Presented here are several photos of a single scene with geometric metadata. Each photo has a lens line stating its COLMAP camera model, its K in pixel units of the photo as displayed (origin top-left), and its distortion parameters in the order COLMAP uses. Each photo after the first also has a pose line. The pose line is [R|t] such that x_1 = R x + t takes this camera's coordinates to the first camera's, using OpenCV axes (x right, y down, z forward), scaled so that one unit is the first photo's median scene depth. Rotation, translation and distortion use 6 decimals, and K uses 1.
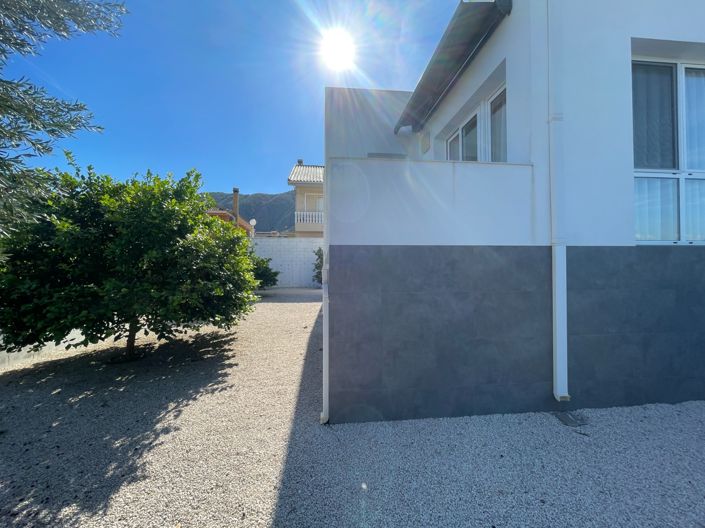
lens RADIAL K [[285.4, 0, 349.7], [0, 285.4, 262.5], [0, 0, 1]] dist [0.000784, 0.000252]
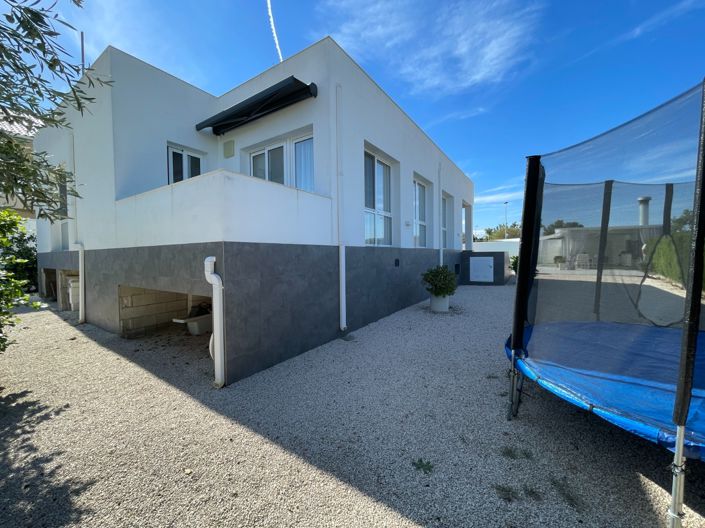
lens RADIAL K [[285.4, 0, 349.7], [0, 285.4, 262.5], [0, 0, 1]] dist [0.000784, 0.000252]
pose [[0.633208, -0.024854, 0.773582, -0.630732], [0.000813, 0.999505, 0.031447, -0.008868], [-0.773981, -0.019284, 0.632915, -0.178379]]
